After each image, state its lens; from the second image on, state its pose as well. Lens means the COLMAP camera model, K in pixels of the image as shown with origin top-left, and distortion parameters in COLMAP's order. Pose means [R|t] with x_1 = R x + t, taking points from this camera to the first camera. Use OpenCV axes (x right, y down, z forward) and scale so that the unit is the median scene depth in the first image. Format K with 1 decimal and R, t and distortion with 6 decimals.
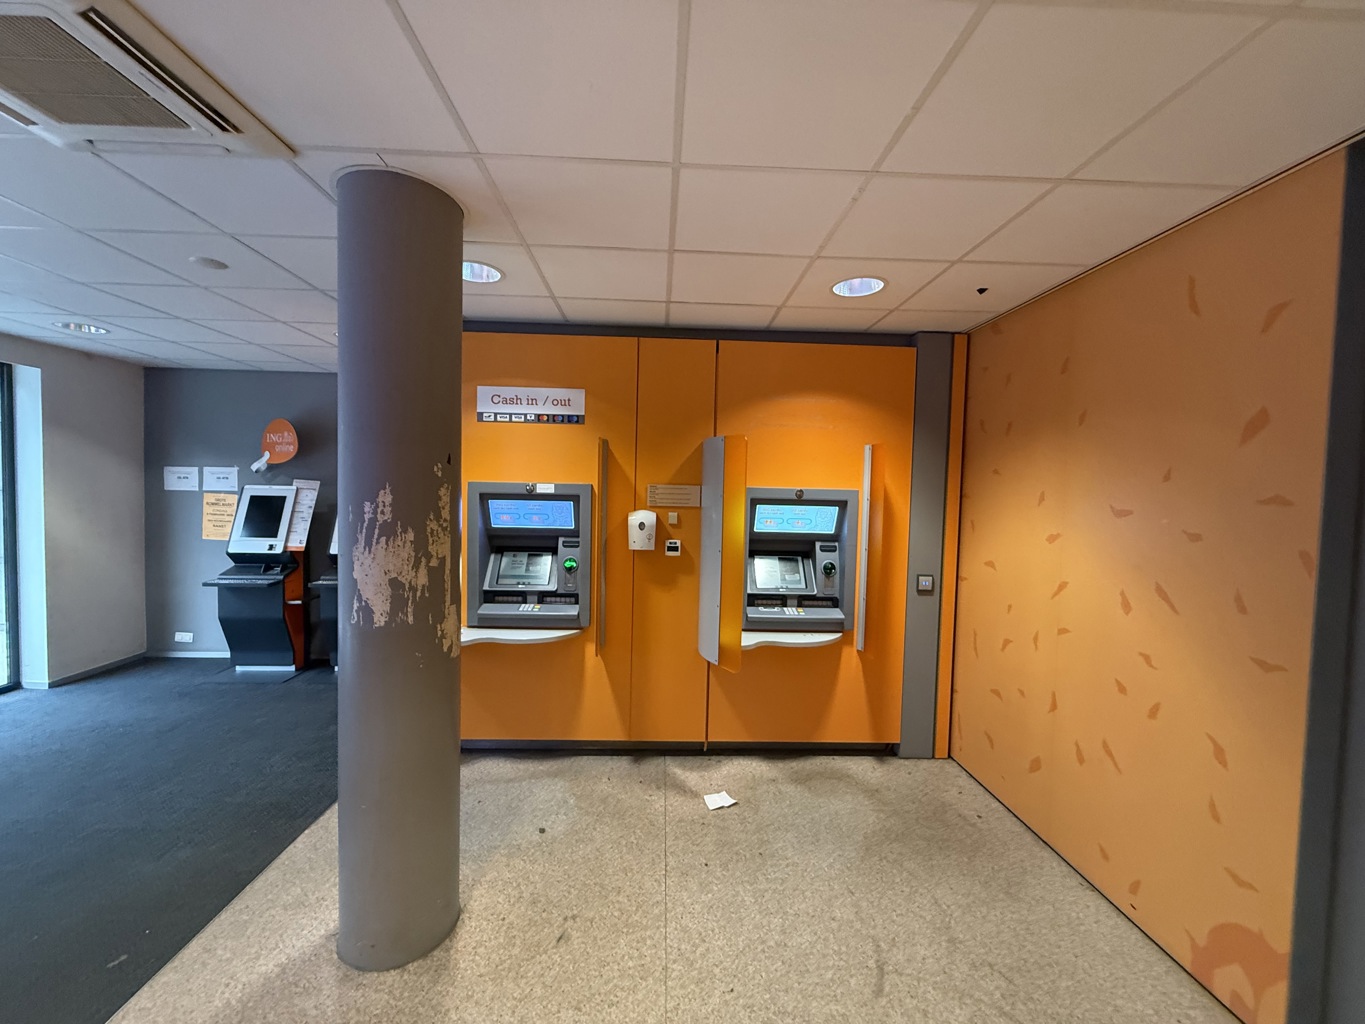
lens RADIAL K [[543.2, 0, 678.7], [0, 543.2, 513.2], [0, 0, 1]] dist [0.000927, 0.000088]
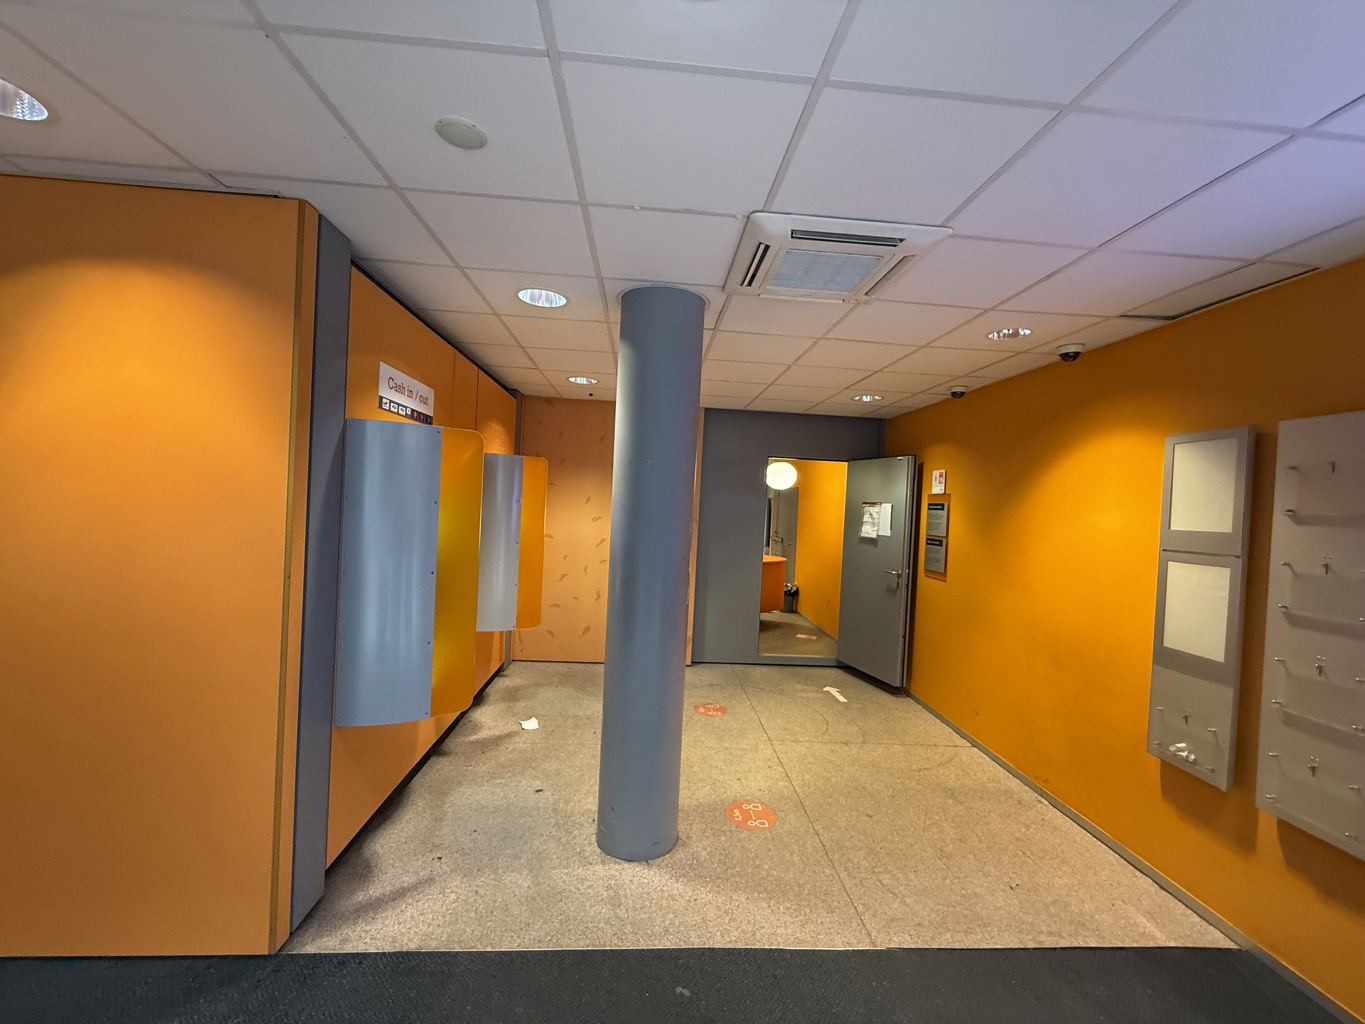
lens RADIAL K [[543.2, 0, 678.7], [0, 543.2, 511.6], [0, 0, 1]] dist [0.000927, 0.000088]
pose [[-0.032883, -0.041885, 0.998581, -1.211257], [-0.009682, 0.999088, 0.041587, -0.062284], [-0.999412, -0.008300, -0.033259, 0.636041]]
